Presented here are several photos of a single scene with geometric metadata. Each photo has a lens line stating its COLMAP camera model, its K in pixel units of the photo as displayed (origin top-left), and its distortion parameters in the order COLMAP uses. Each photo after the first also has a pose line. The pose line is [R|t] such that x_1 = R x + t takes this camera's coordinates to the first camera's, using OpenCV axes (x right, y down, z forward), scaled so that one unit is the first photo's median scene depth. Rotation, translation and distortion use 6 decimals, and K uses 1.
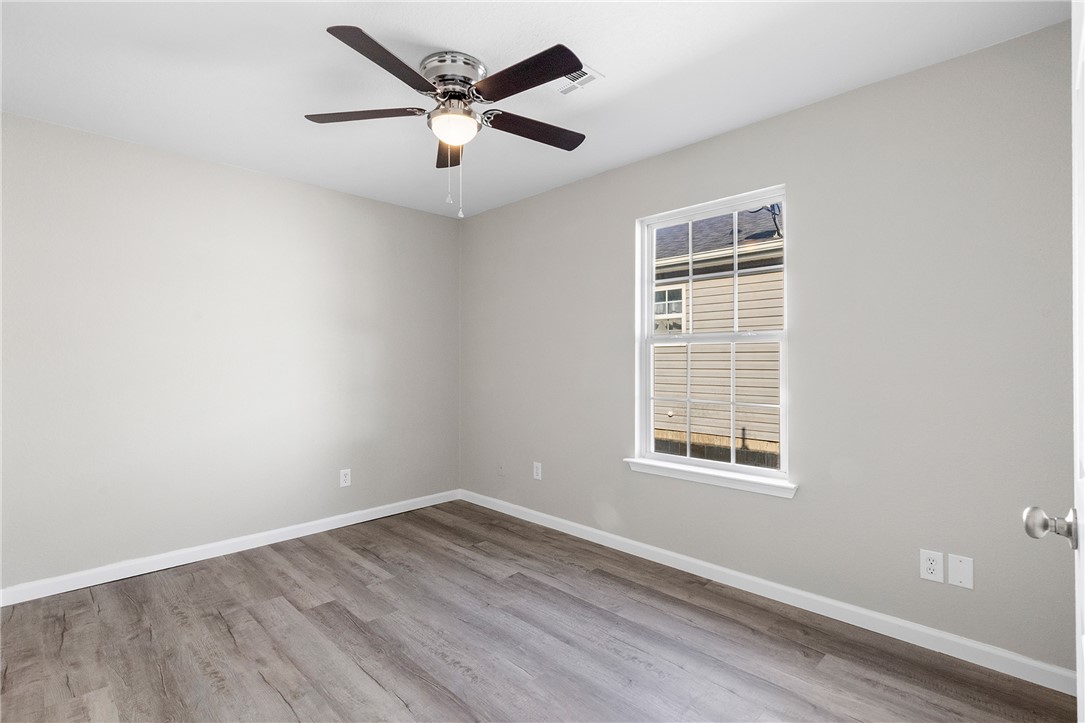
lens RADIAL K [[507.4, 0, 544.8], [0, 507.4, 360.1], [0, 0, 1]] dist [-0.009384, 0.002697]
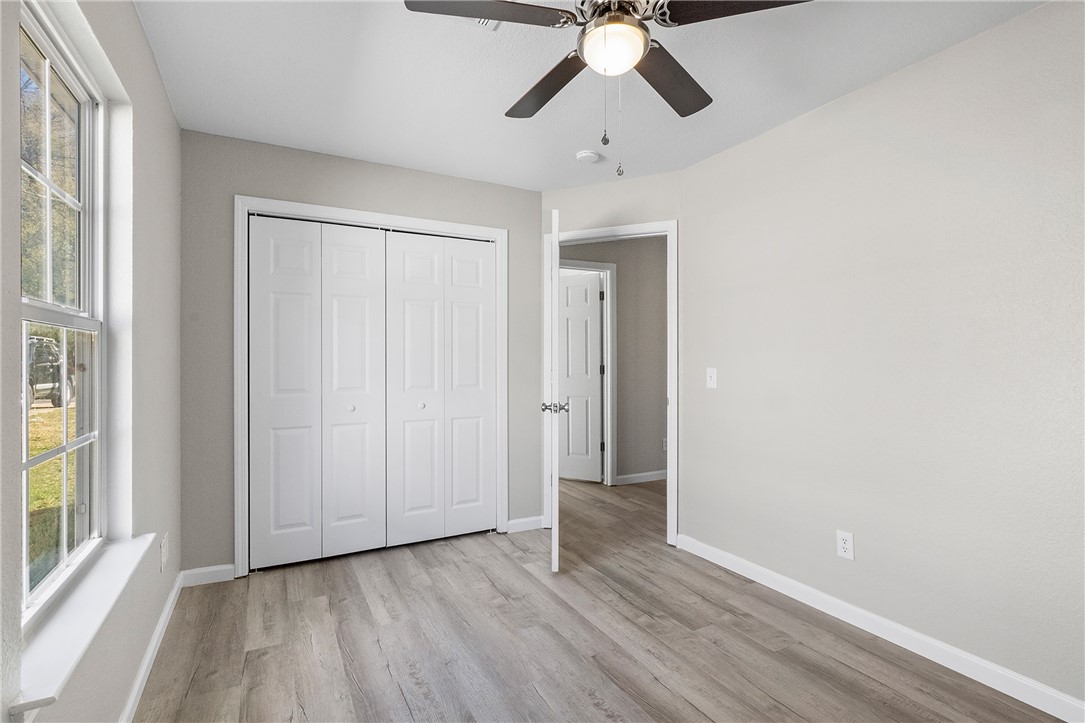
lens RADIAL K [[507.4, 0, 546.1], [0, 507.4, 365.3], [0, 0, 1]] dist [-0.009384, 0.002697]
pose [[-0.956315, -0.003293, 0.292320, -0.325934], [0.002077, 0.999835, 0.018058, -0.005420], [-0.292331, 0.017877, -0.956150, 1.882582]]
